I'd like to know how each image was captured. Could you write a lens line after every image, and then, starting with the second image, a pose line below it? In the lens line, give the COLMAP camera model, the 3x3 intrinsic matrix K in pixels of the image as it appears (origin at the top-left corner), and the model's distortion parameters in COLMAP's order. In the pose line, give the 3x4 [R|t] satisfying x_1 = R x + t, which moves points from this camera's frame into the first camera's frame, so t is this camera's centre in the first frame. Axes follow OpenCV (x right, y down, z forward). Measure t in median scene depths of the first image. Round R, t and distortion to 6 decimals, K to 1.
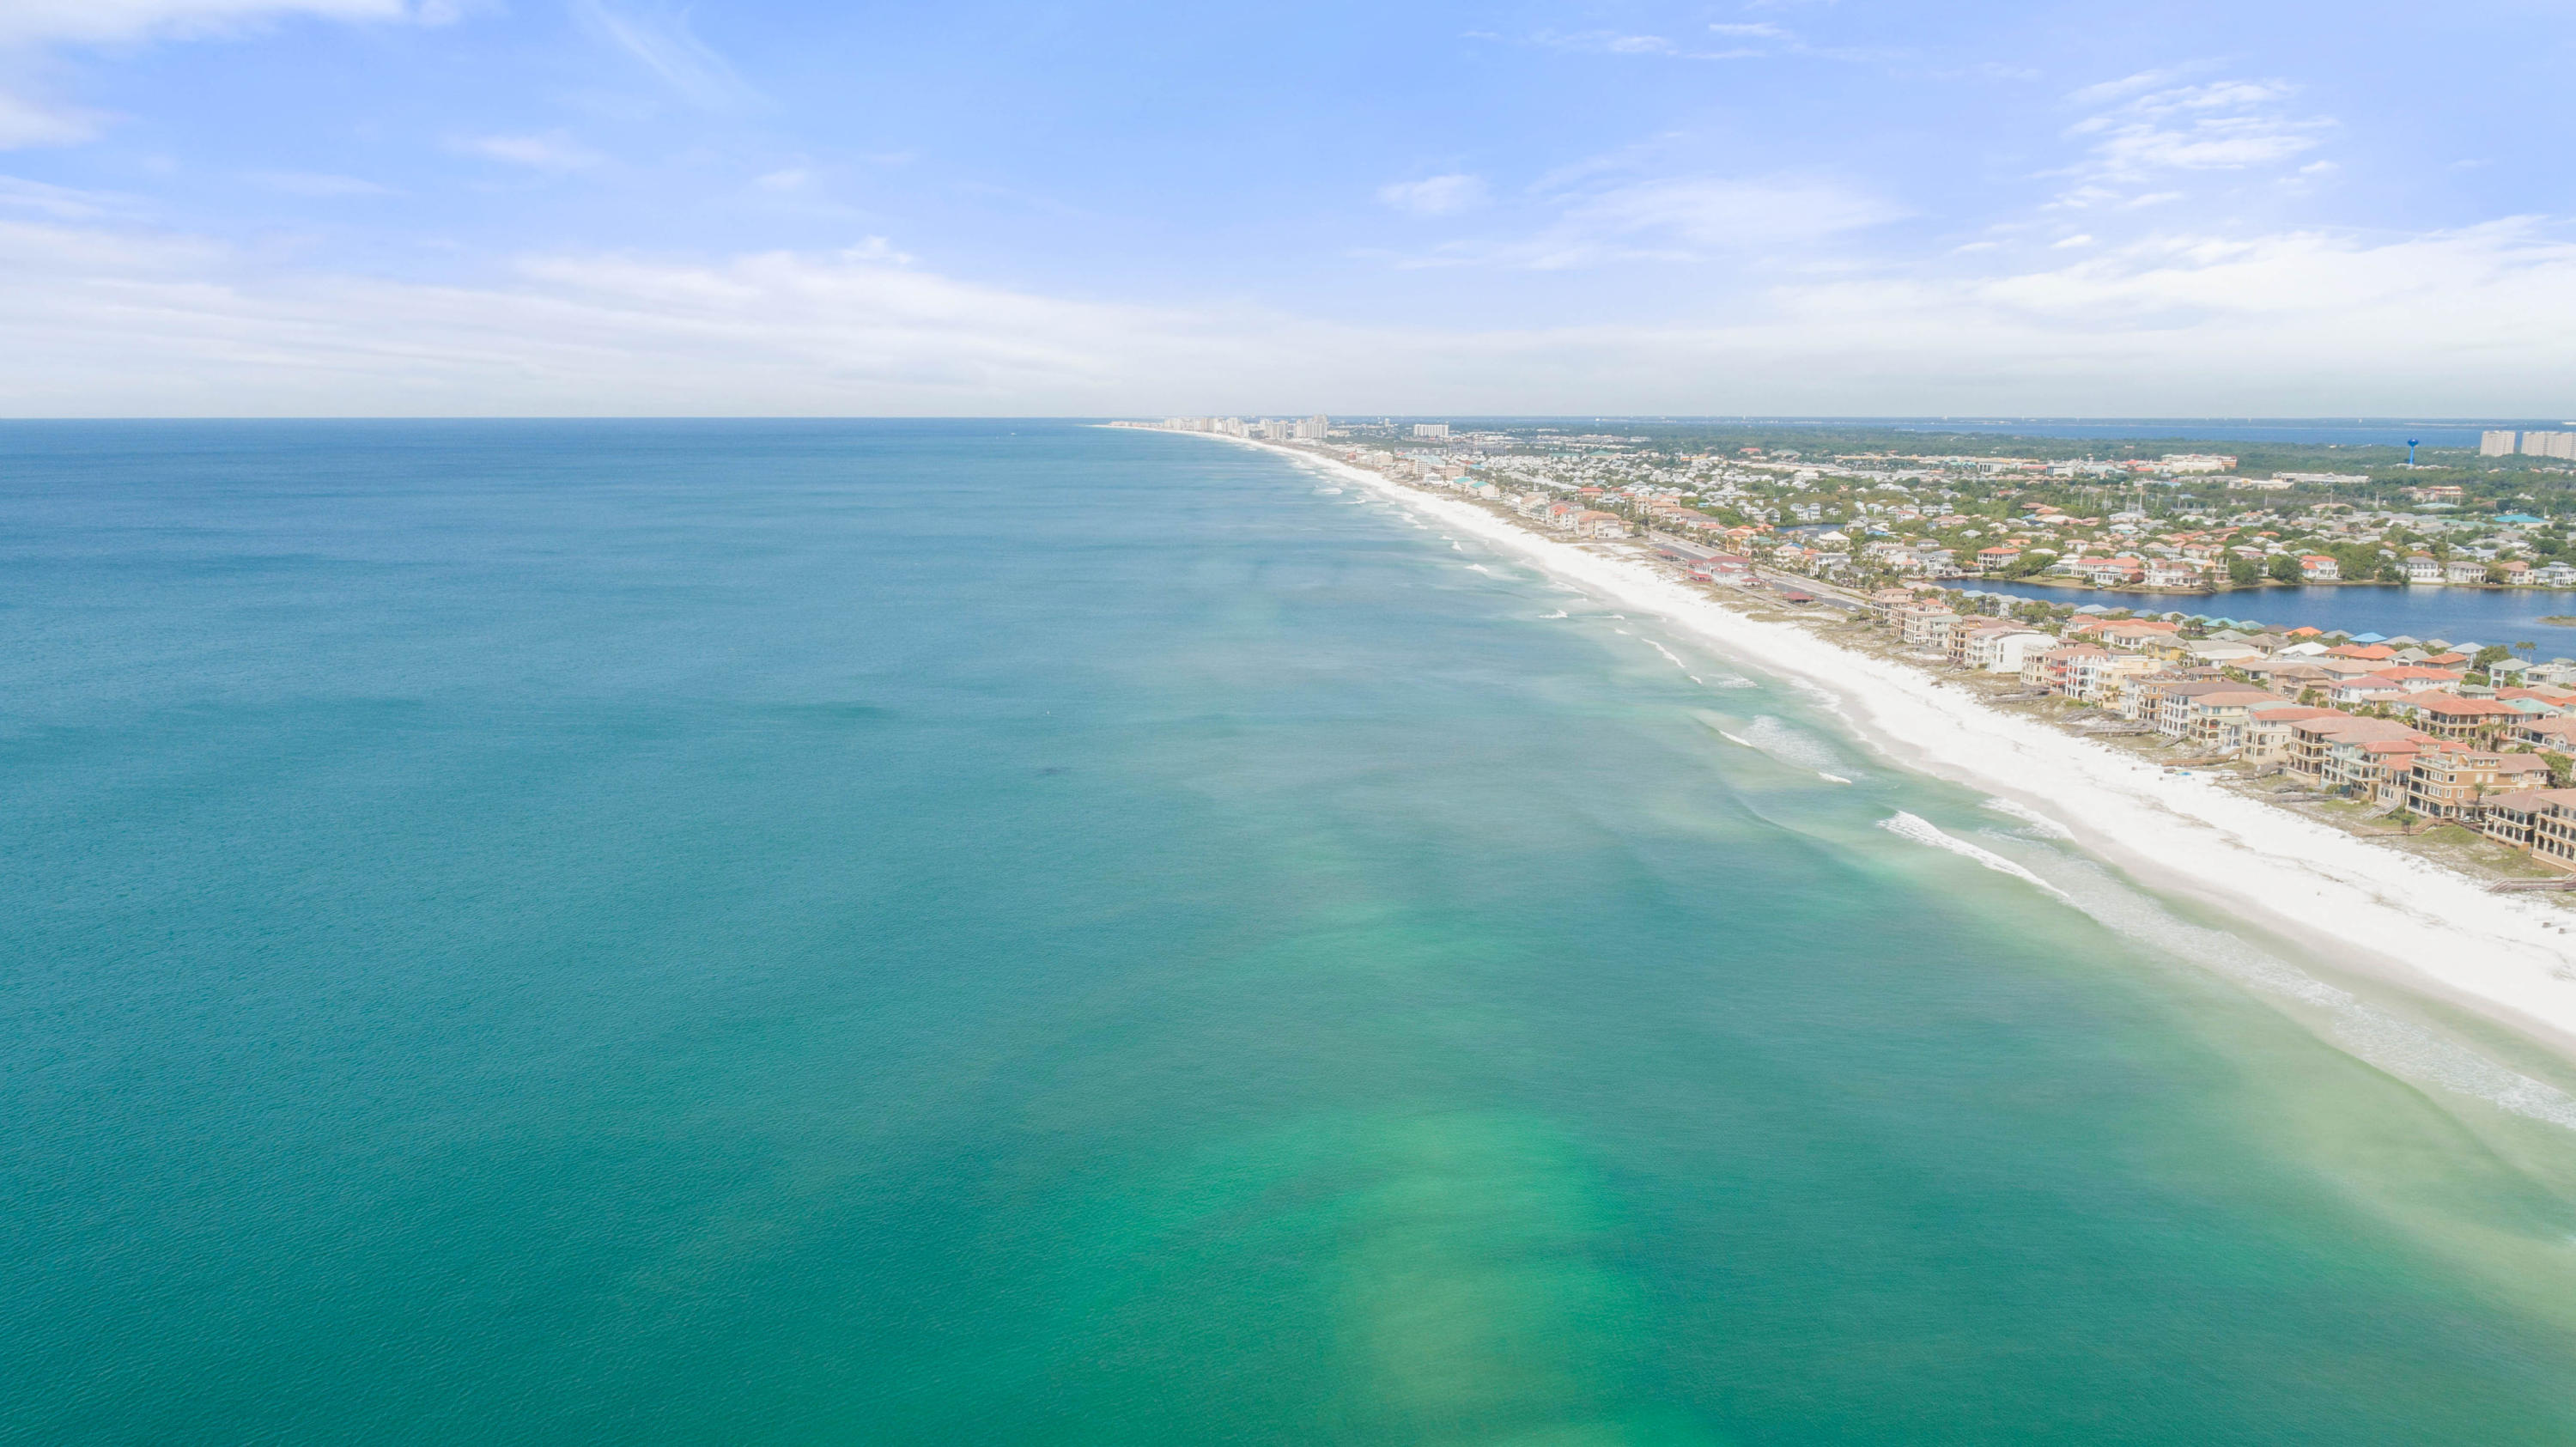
lens RADIAL K [[1783.4, 0, 1288.0], [0, 1783.4, 723.5], [0, 0, 1]] dist [0.001804, 0.001716]
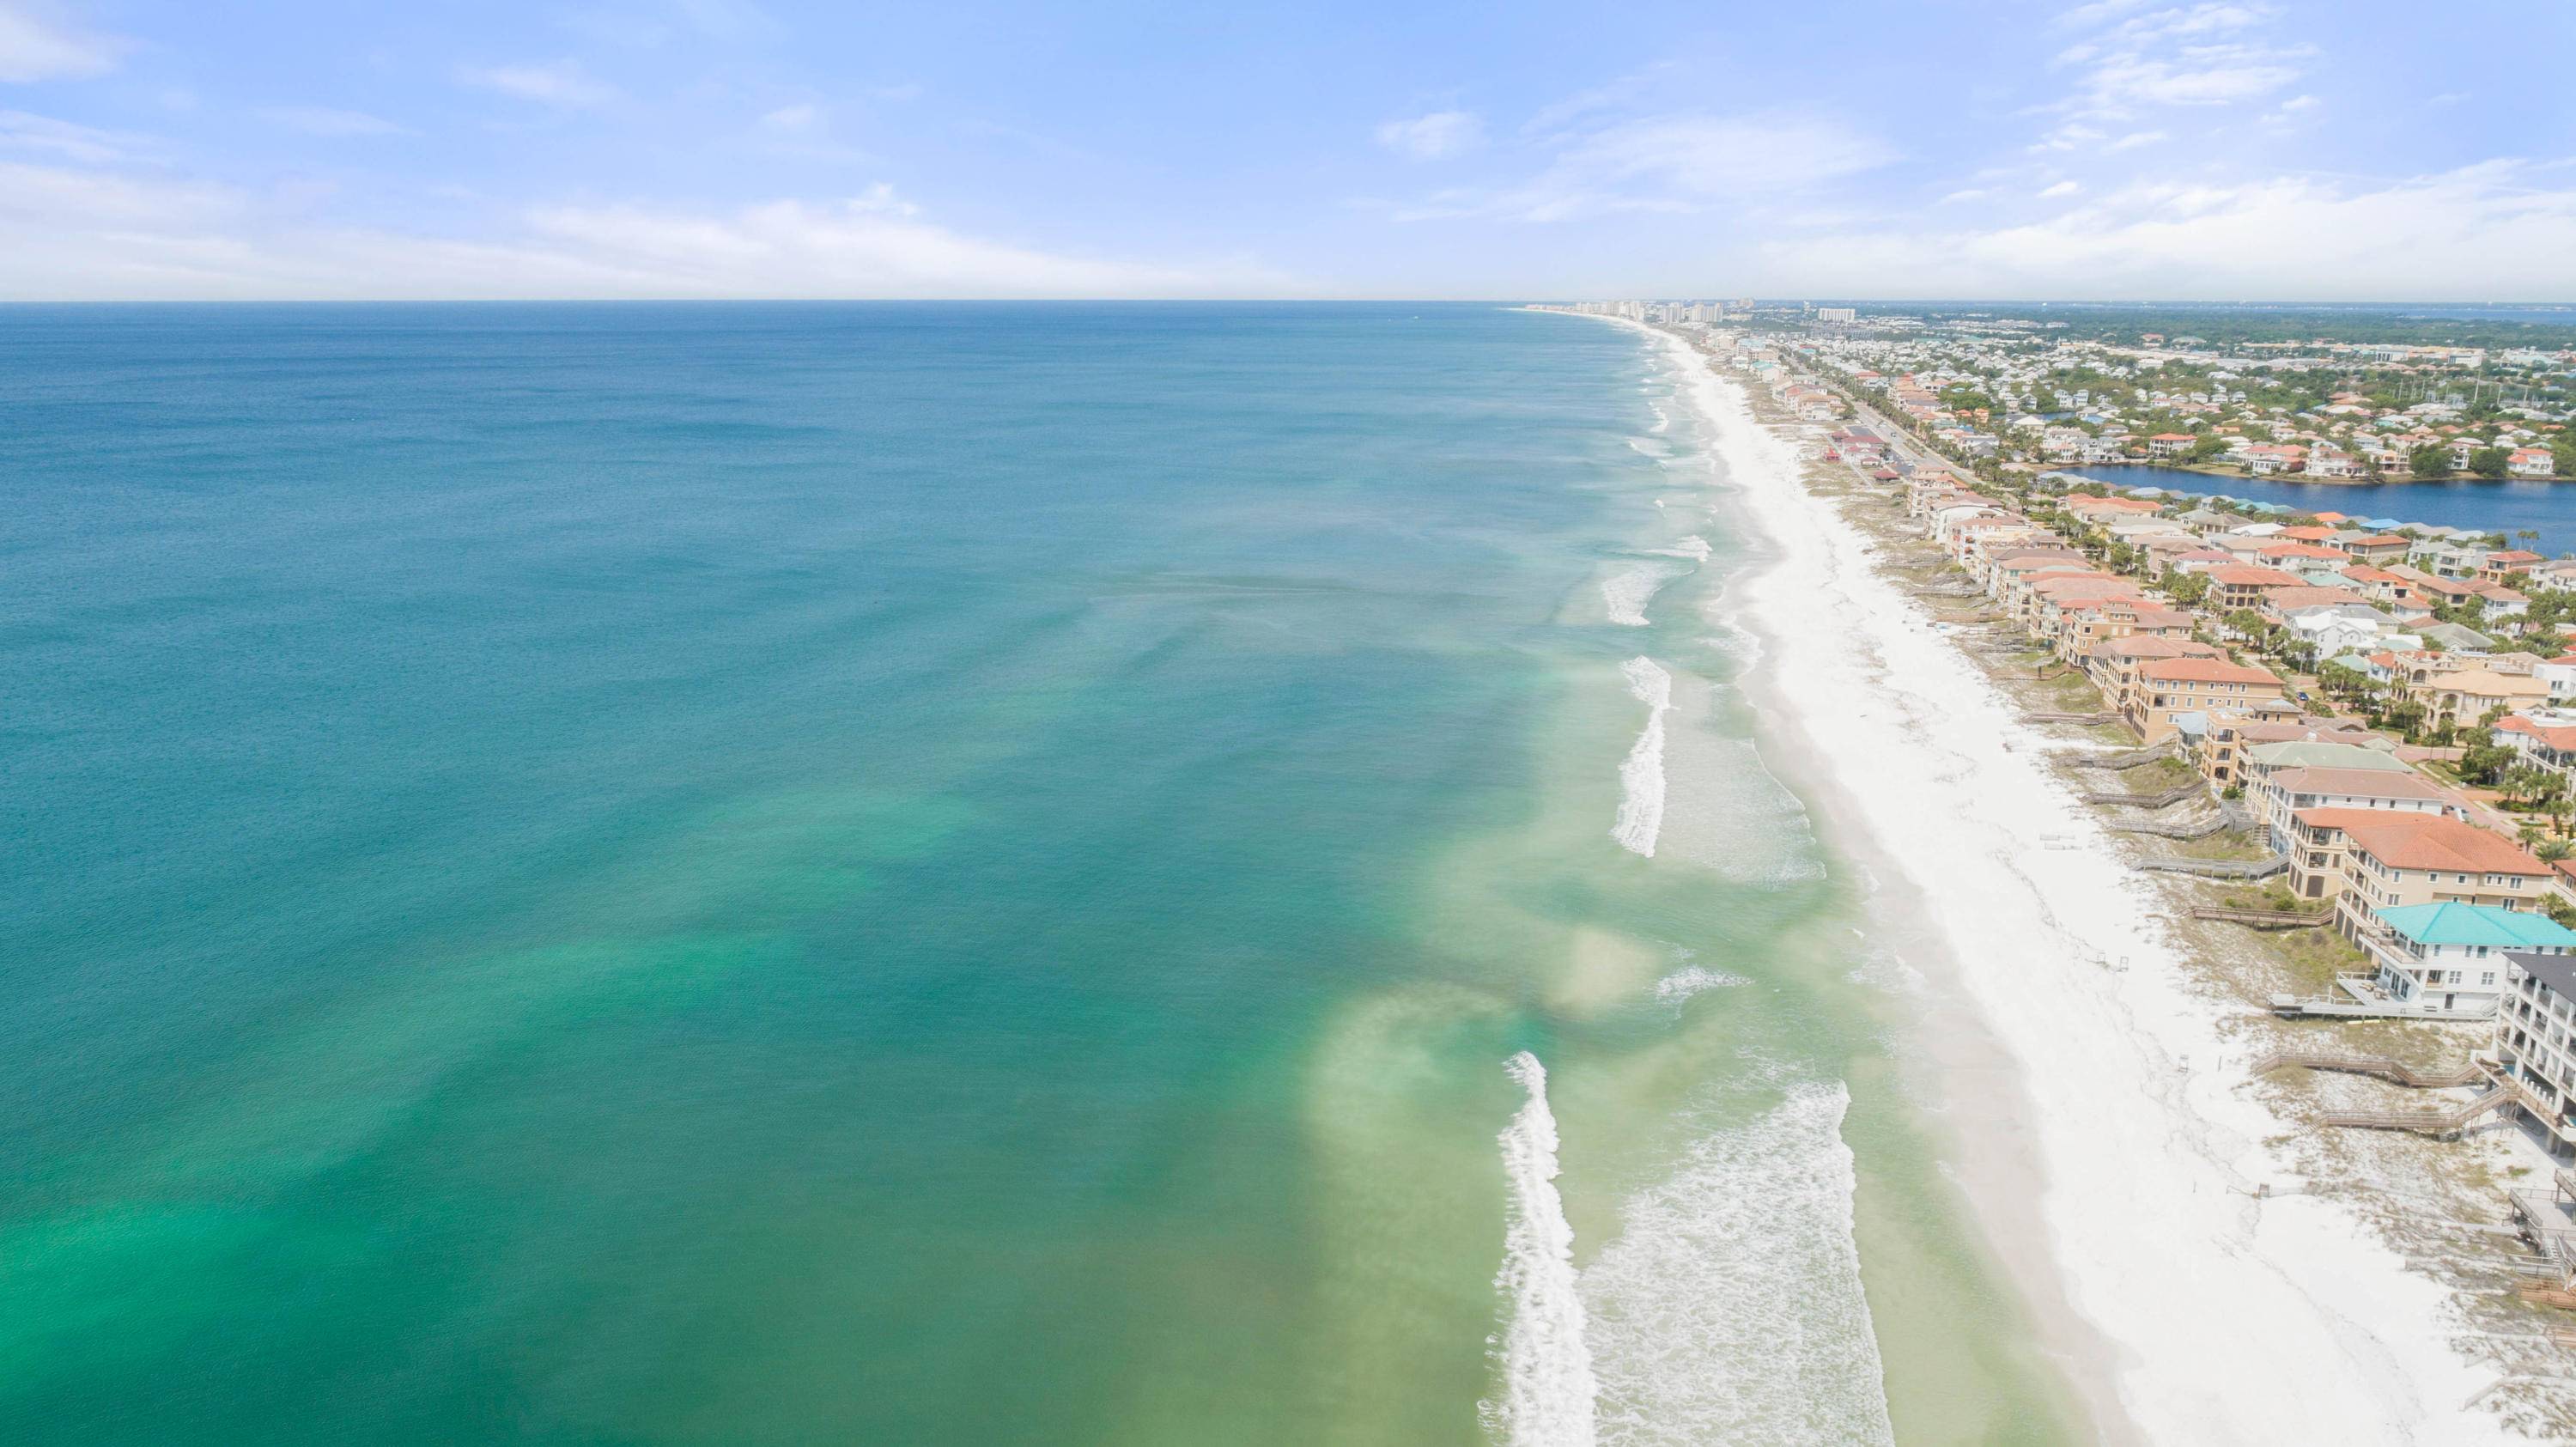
lens RADIAL K [[1783.4, 0, 1288.0], [0, 1783.4, 723.5], [0, 0, 1]] dist [0.001804, 0.001716]
pose [[0.972158, 0.056473, -0.227419, 0.168377], [-0.042141, 0.996836, 0.067393, 0.013424], [0.230506, -0.055933, 0.971462, -0.060322]]
